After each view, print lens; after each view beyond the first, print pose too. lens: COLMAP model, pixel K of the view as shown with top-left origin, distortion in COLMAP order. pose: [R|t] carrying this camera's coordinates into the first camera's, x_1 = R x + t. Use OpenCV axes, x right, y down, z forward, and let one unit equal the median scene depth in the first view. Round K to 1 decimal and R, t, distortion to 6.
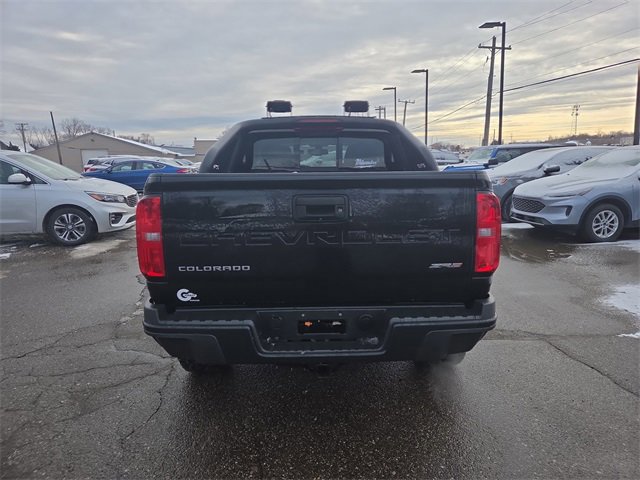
lens RADIAL K [[435.2, 0, 322.4], [0, 435.2, 237.1], [0, 0, 1]] dist [0.050991, -0.034182]
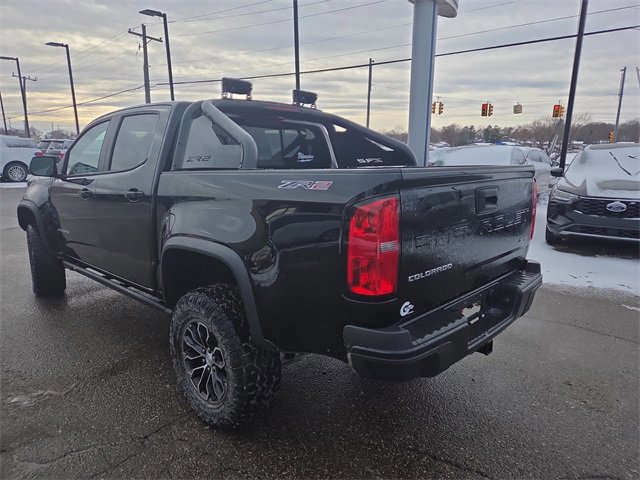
lens RADIAL K [[435.2, 0, 322.1], [0, 435.2, 249.1], [0, 0, 1]] dist [0.050991, -0.034182]
pose [[0.699362, -0.139086, 0.701105, -0.614507], [0.108406, 0.990178, 0.088295, -0.047411], [-0.706499, 0.014254, 0.707571, 0.305073]]
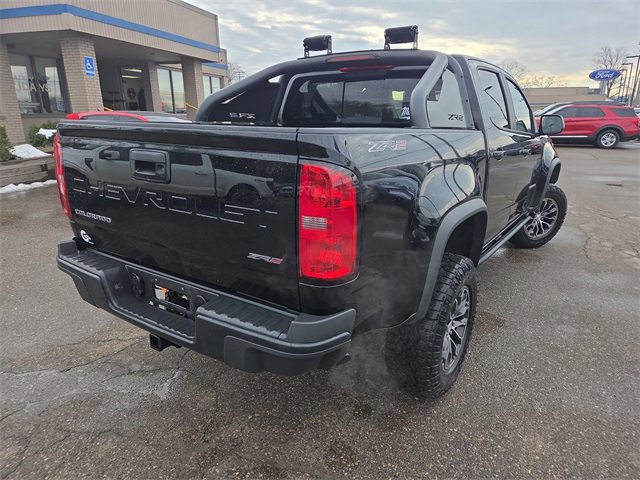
lens RADIAL K [[435.2, 0, 319.3], [0, 435.2, 245.7], [0, 0, 1]] dist [0.050991, -0.034182]
pose [[0.813077, 0.185550, -0.551794, 0.454542], [-0.111673, 0.979955, 0.164975, -0.052452], [0.571345, -0.072517, 0.817500, 0.268695]]
